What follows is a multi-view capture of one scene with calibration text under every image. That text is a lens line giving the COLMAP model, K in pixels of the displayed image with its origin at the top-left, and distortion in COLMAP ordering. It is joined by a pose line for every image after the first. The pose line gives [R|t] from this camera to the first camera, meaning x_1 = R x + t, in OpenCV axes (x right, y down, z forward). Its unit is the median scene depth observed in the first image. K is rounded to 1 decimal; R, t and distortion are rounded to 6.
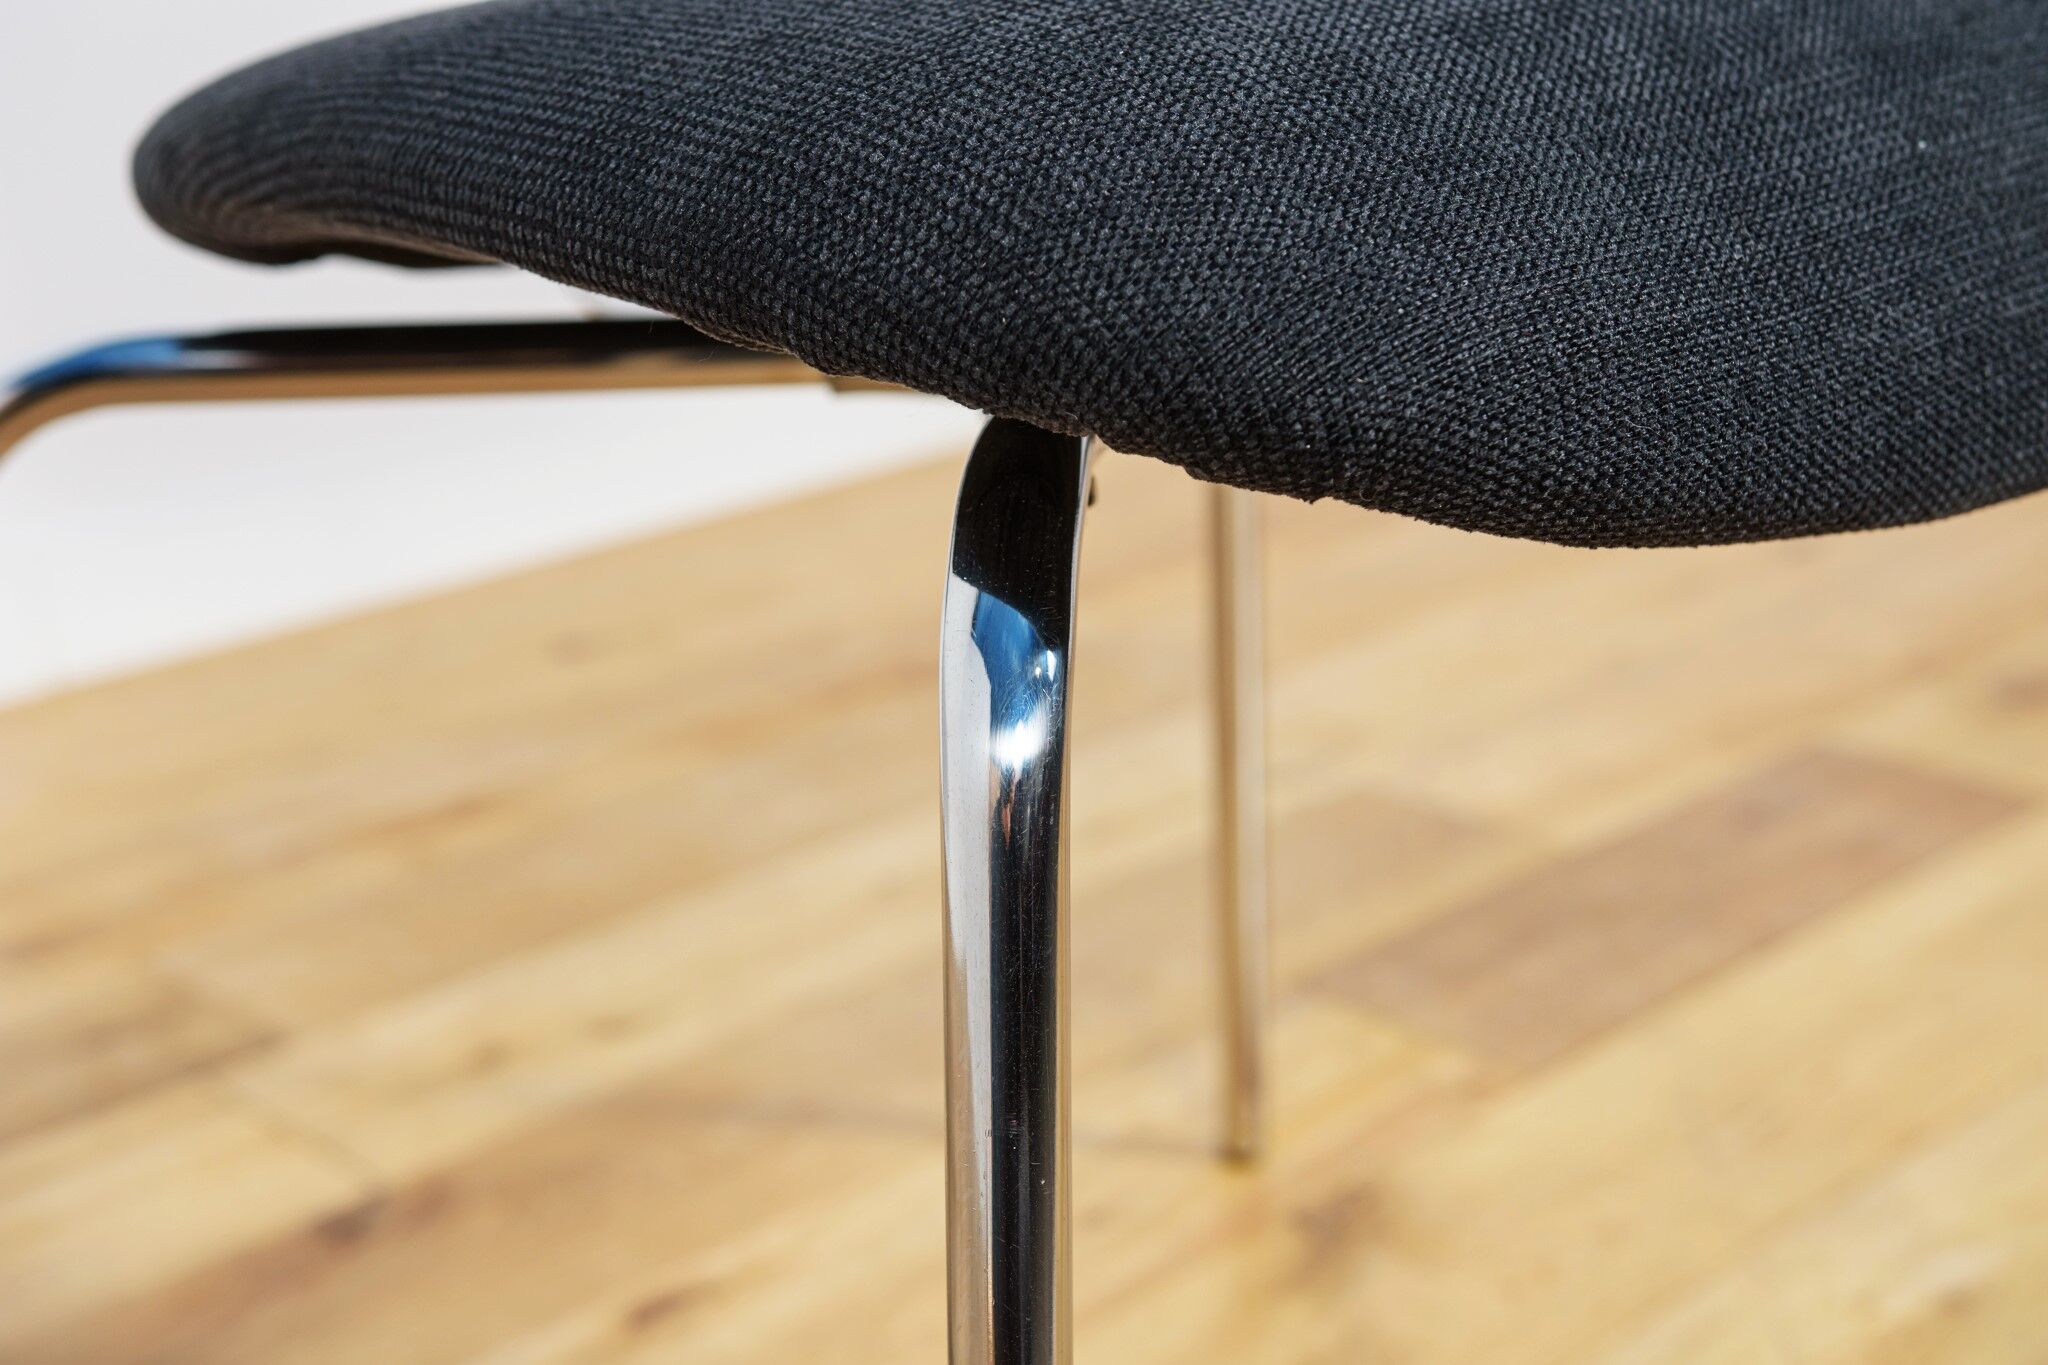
lens RADIAL K [[2687.1, 0, 999.7], [0, 2687.1, 678.2], [0, 0, 1]] dist [0.054075, 0.148675]
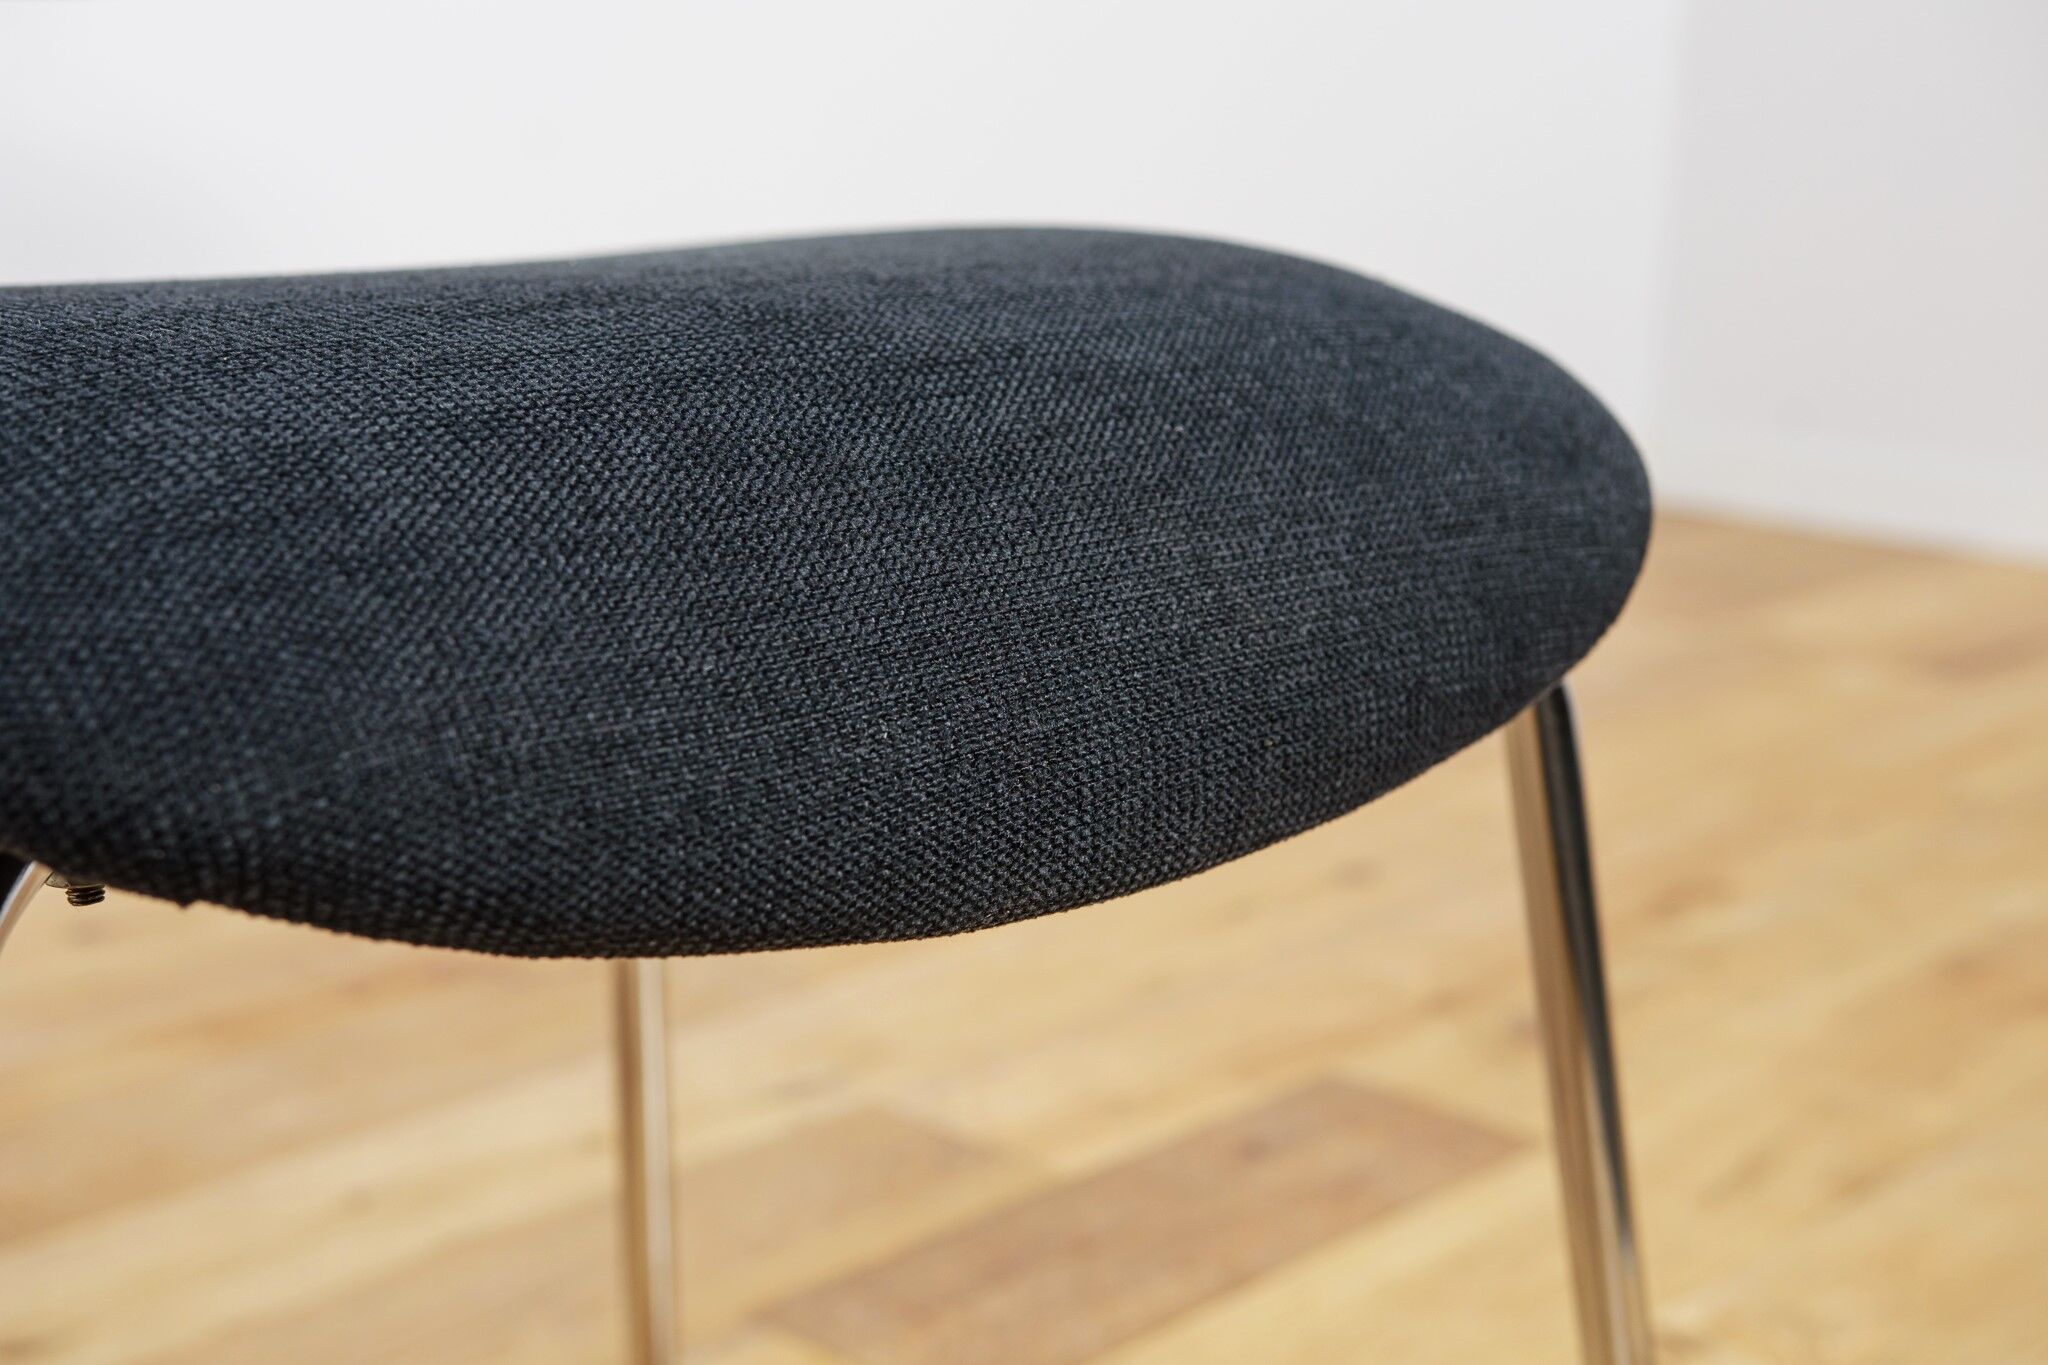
lens RADIAL K [[2687.1, 0, 999.7], [0, 2687.1, 678.2], [0, 0, 1]] dist [0.054075, 0.148675]
pose [[0.996341, 0.047483, 0.071056, 0.307945], [-0.040429, 0.994403, -0.097612, -0.059771], [-0.075294, 0.094382, 0.992685, 0.012138]]
